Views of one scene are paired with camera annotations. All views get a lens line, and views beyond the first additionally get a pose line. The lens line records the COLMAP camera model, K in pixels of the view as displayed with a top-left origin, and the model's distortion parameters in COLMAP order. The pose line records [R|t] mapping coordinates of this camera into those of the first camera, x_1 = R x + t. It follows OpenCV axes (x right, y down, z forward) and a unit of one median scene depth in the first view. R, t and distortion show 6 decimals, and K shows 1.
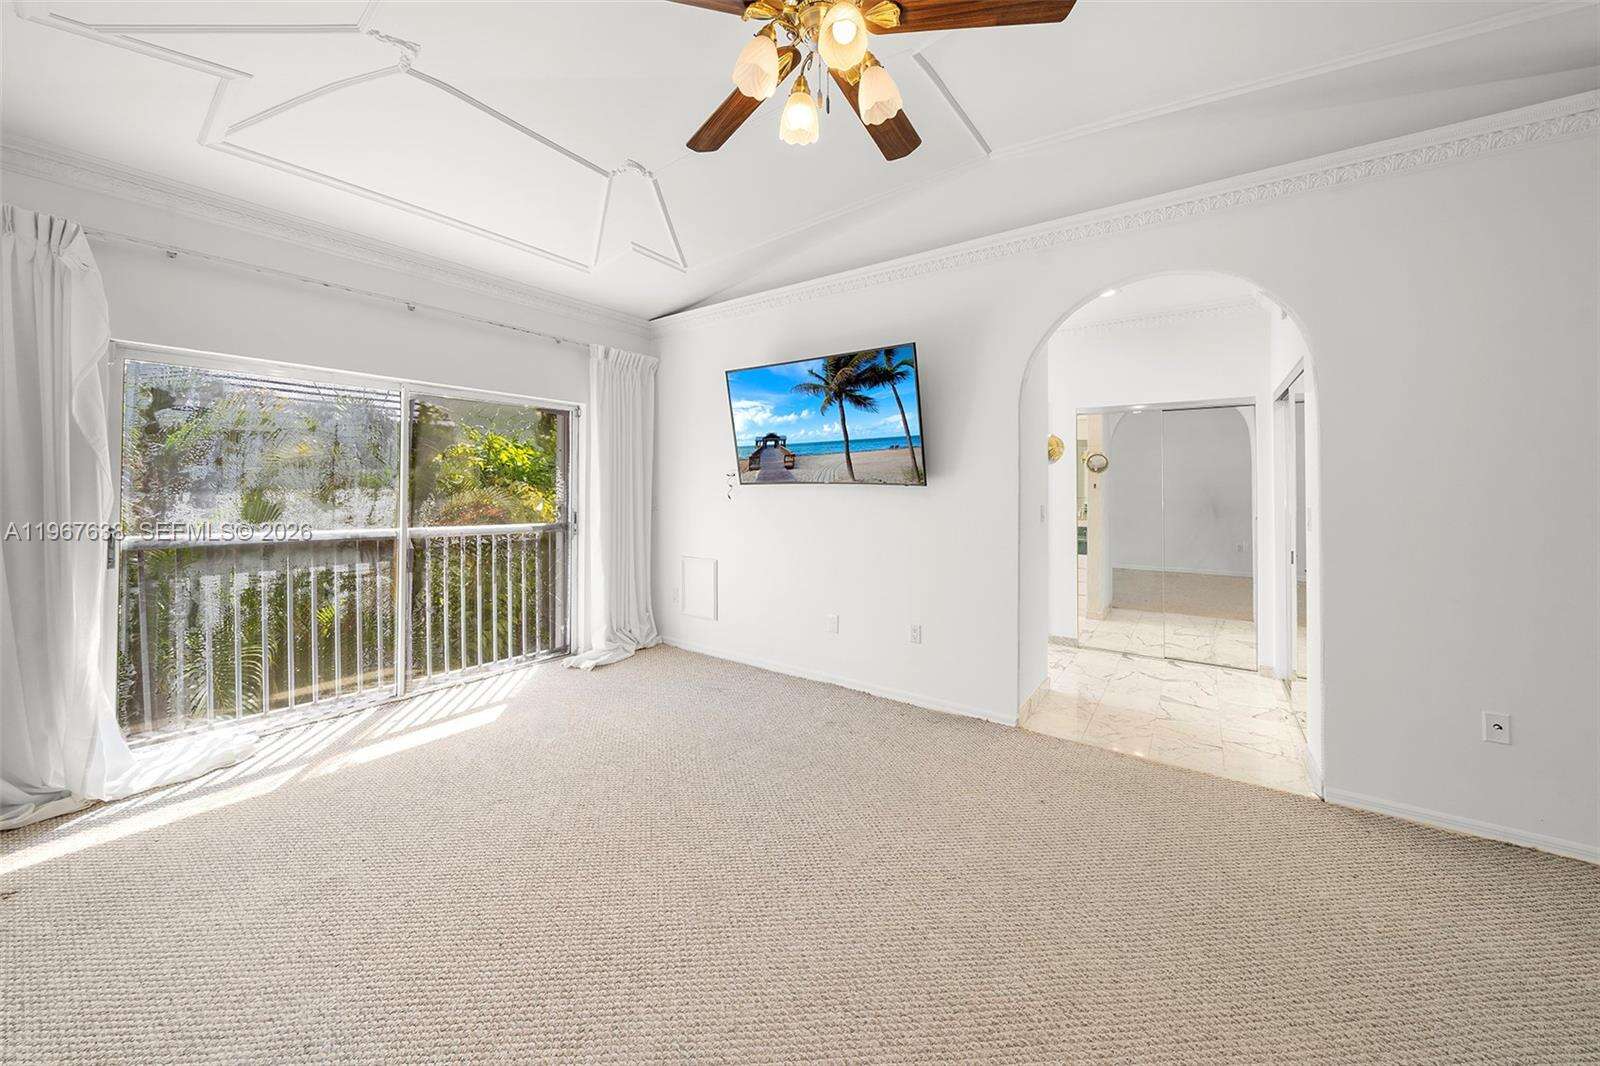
lens RADIAL K [[576.5, 0, 802.2], [0, 576.5, 480.8], [0, 0, 1]] dist [-0.004894, 0.000063]
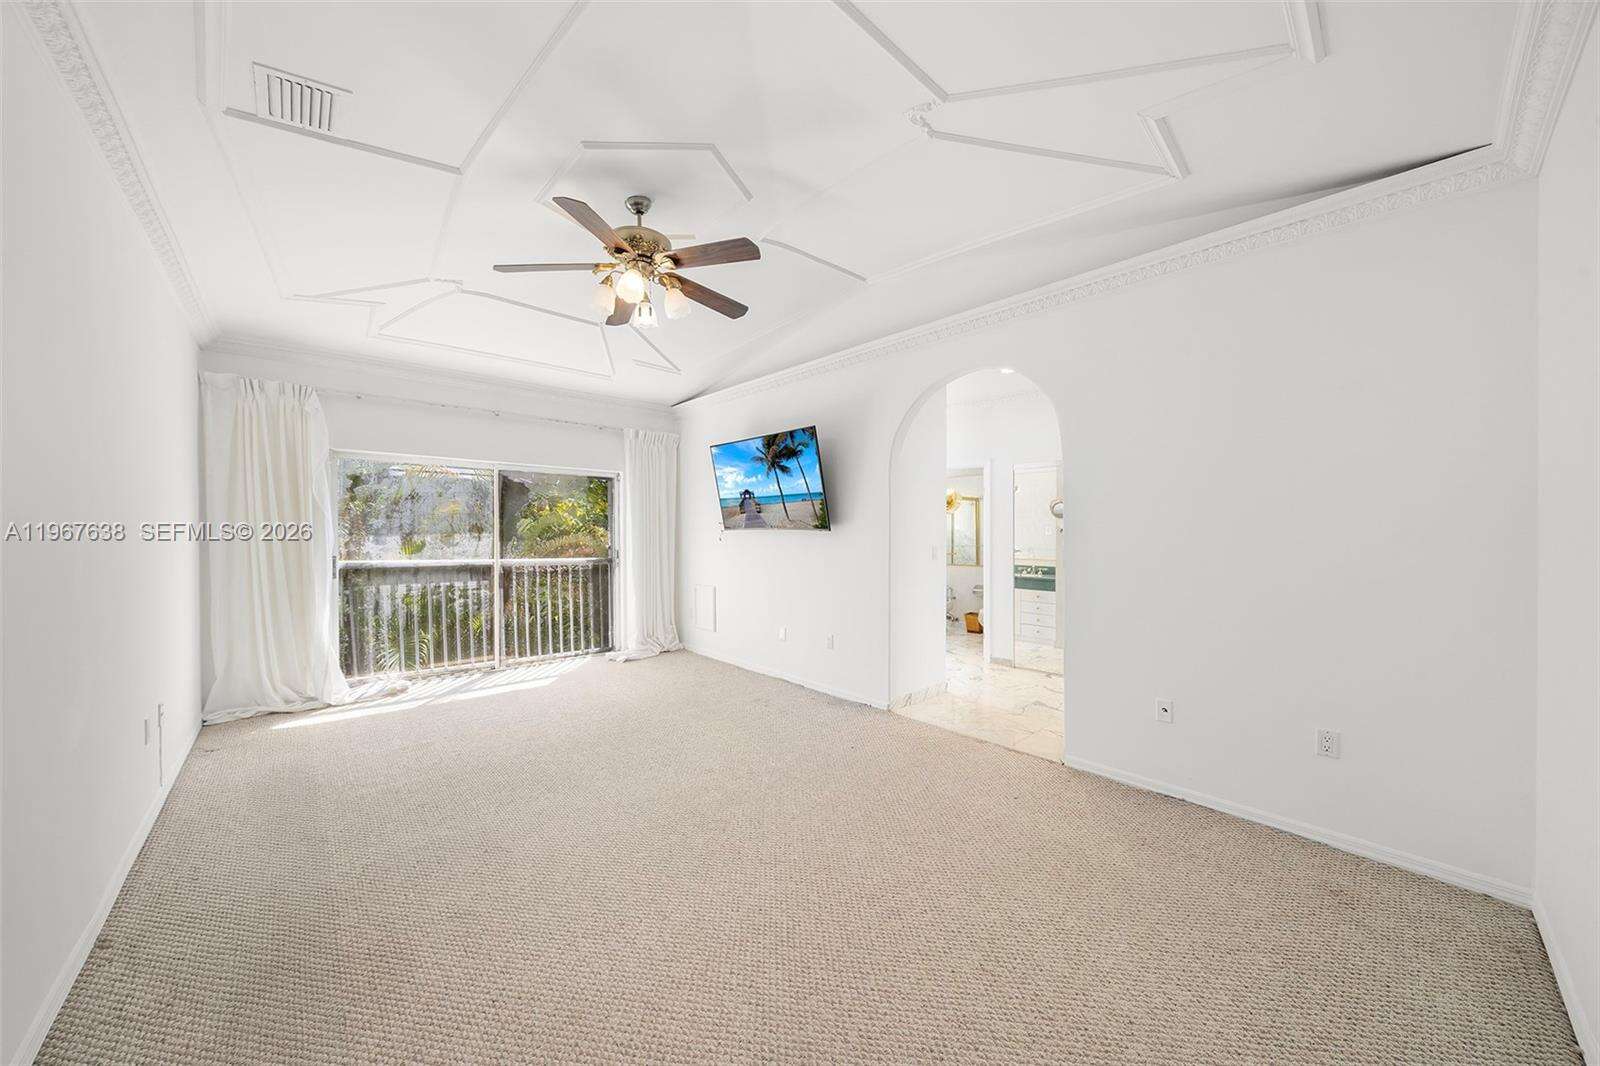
lens RADIAL K [[550.0, 0, 797.0], [0, 550.0, 541.1], [0, 0, 1]] dist [-0.001206, 0.000034]
pose [[0.978444, 0.002130, -0.206502, 0.410140], [0.003580, 0.999622, 0.027273, -0.002635], [0.206481, -0.027424, 0.978066, -0.274654]]
